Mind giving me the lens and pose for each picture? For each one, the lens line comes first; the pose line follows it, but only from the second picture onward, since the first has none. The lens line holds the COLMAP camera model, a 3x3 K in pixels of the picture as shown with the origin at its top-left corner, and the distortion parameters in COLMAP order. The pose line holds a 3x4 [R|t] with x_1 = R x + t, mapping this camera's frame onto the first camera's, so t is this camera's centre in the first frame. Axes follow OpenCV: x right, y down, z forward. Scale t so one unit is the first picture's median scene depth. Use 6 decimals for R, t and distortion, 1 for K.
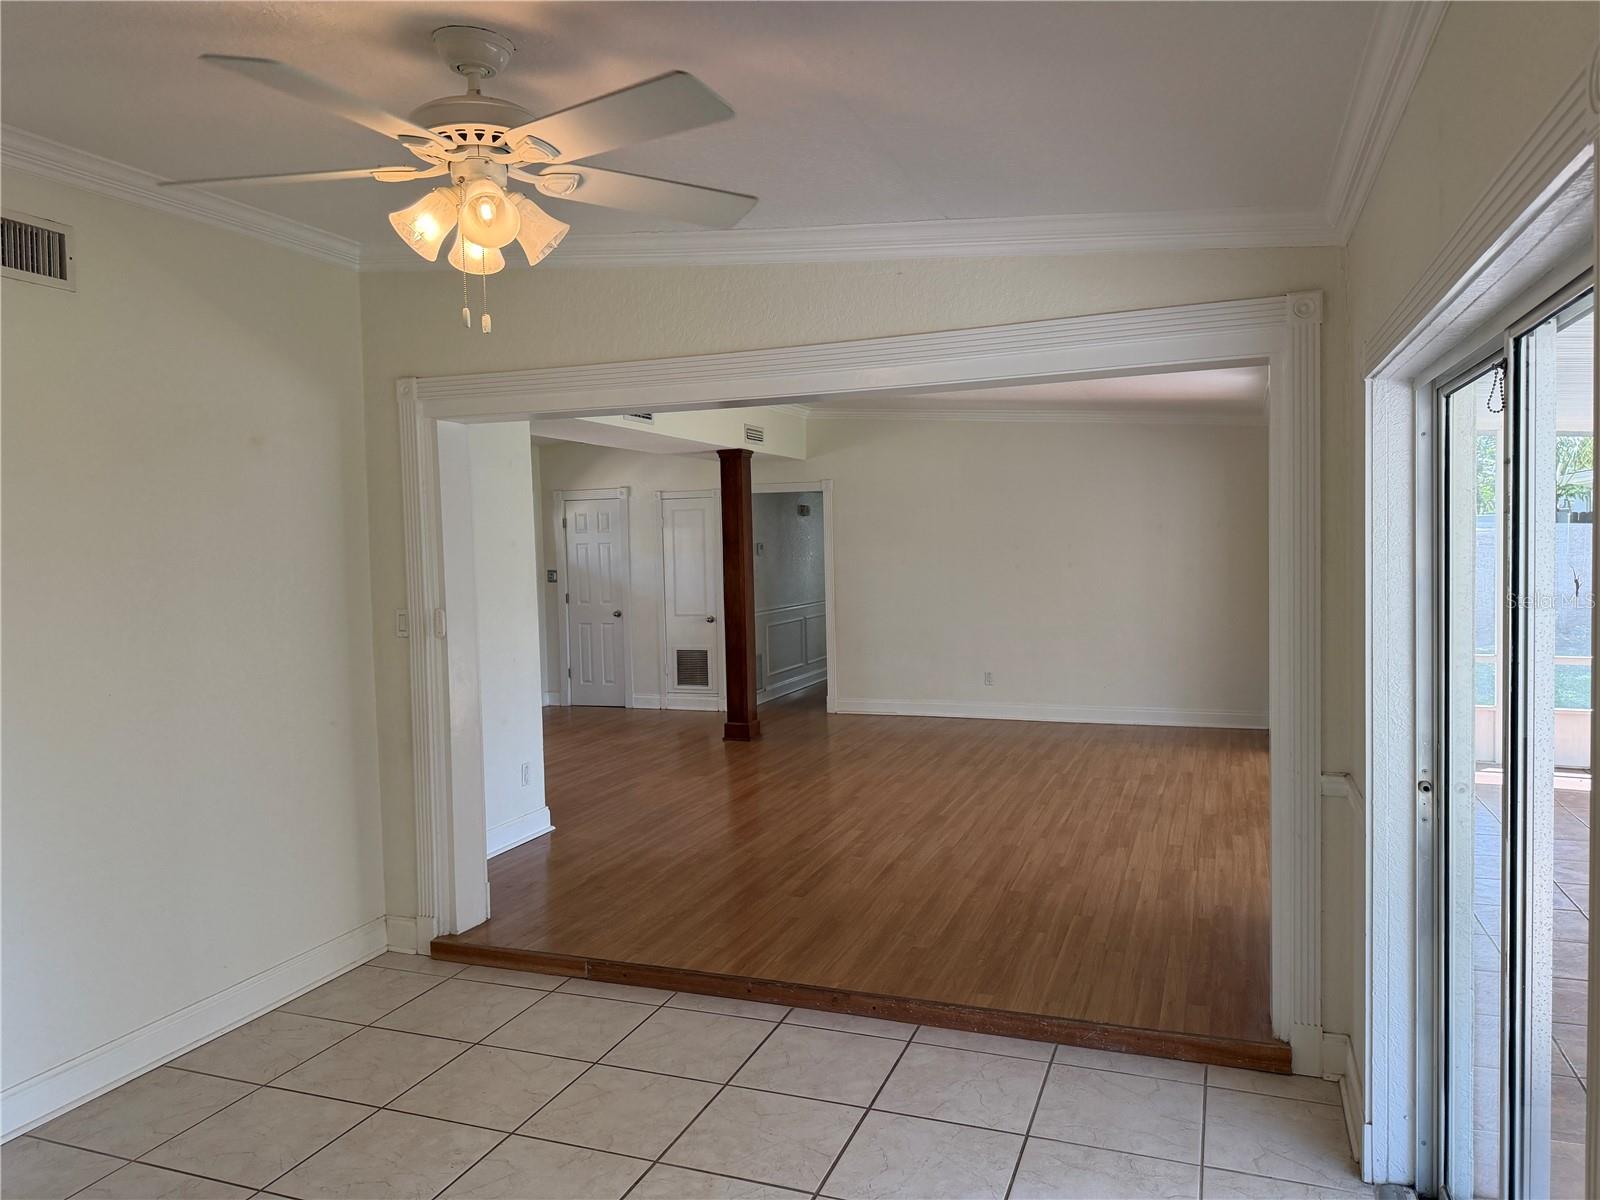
lens RADIAL K [[1113.3, 0, 803.5], [0, 1113.3, 593.0], [0, 0, 1]] dist [0.117347, -0.190342]
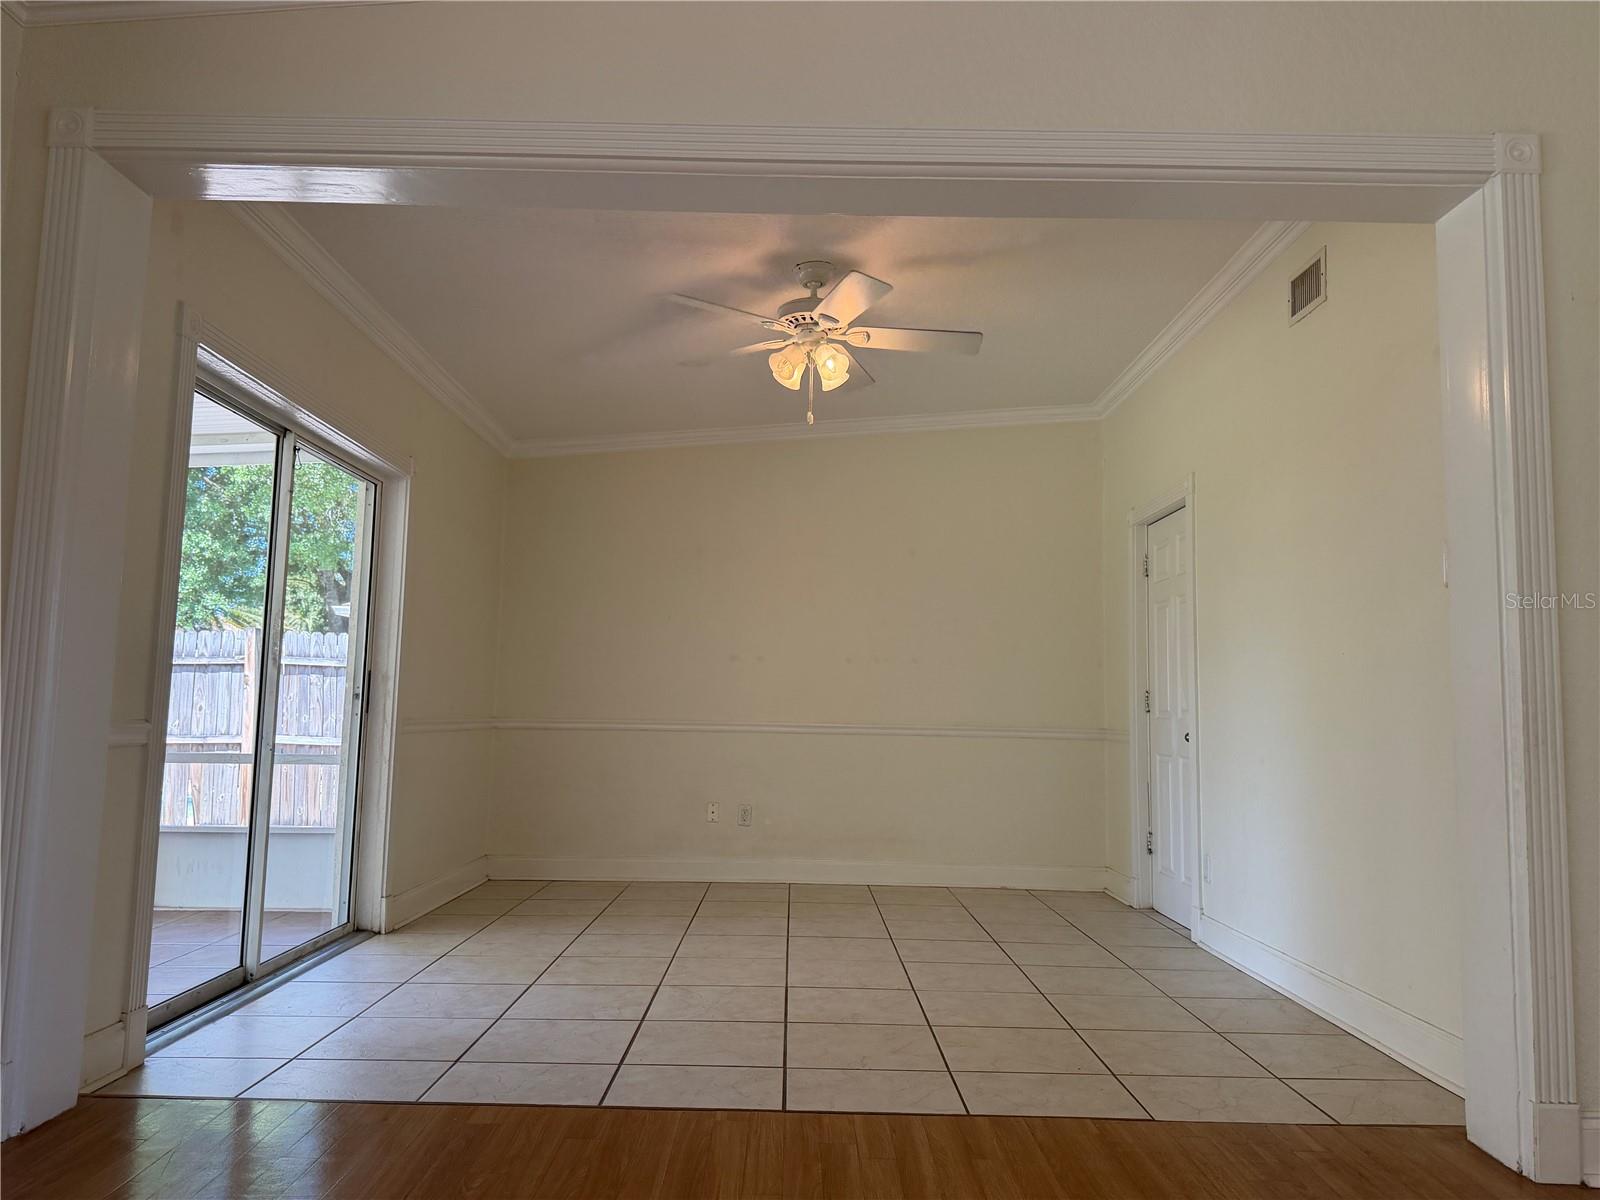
lens RADIAL K [[1122.0, 0, 809.9], [0, 1122.0, 599.6], [0, 0, 1]] dist [0.126004, -0.154503]
pose [[-0.932944, -0.035837, -0.358232, 0.175221], [-0.019519, 0.998605, -0.049065, 0.070552], [0.359491, -0.038782, -0.932342, 1.284472]]
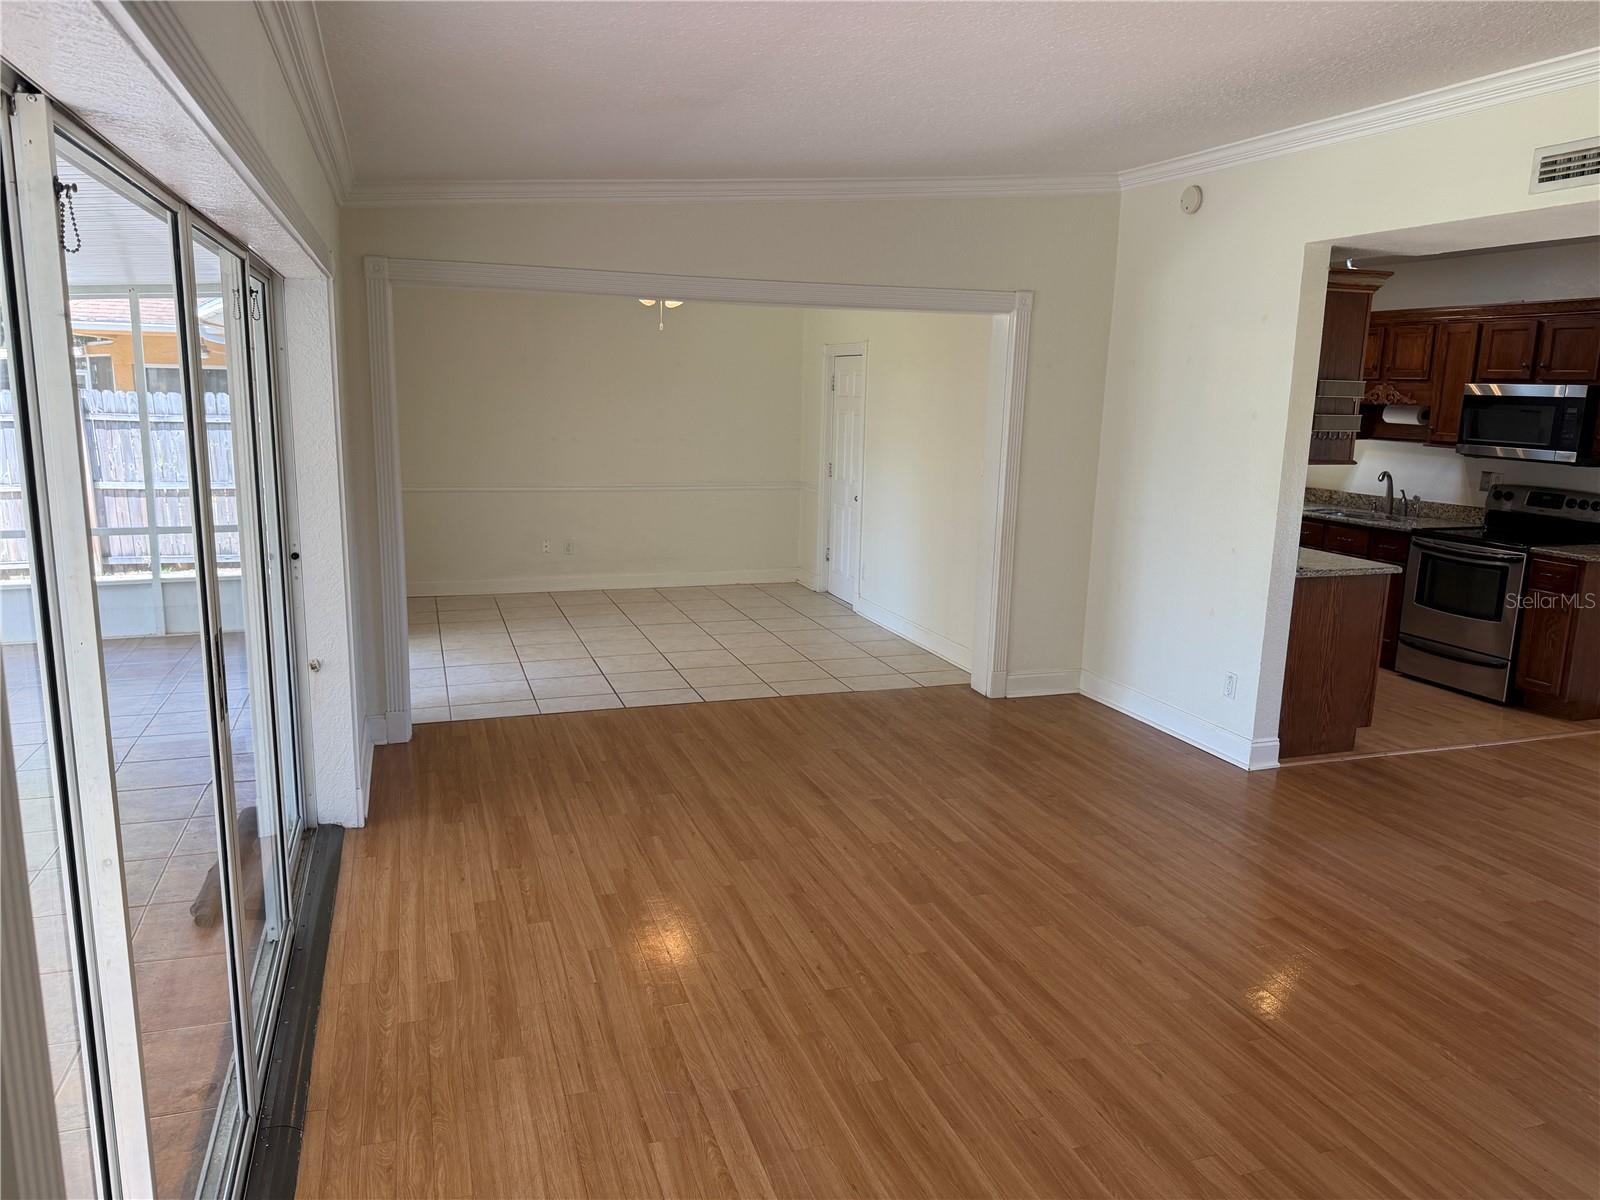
lens RADIAL K [[1122.0, 0, 809.9], [0, 1122.0, 599.6], [0, 0, 1]] dist [0.126004, -0.154503]
pose [[-0.767678, 0.120342, -0.629434, 0.672595], [-0.041062, 0.970954, 0.235718, -0.123872], [0.639518, 0.206802, -0.740439, 1.737506]]
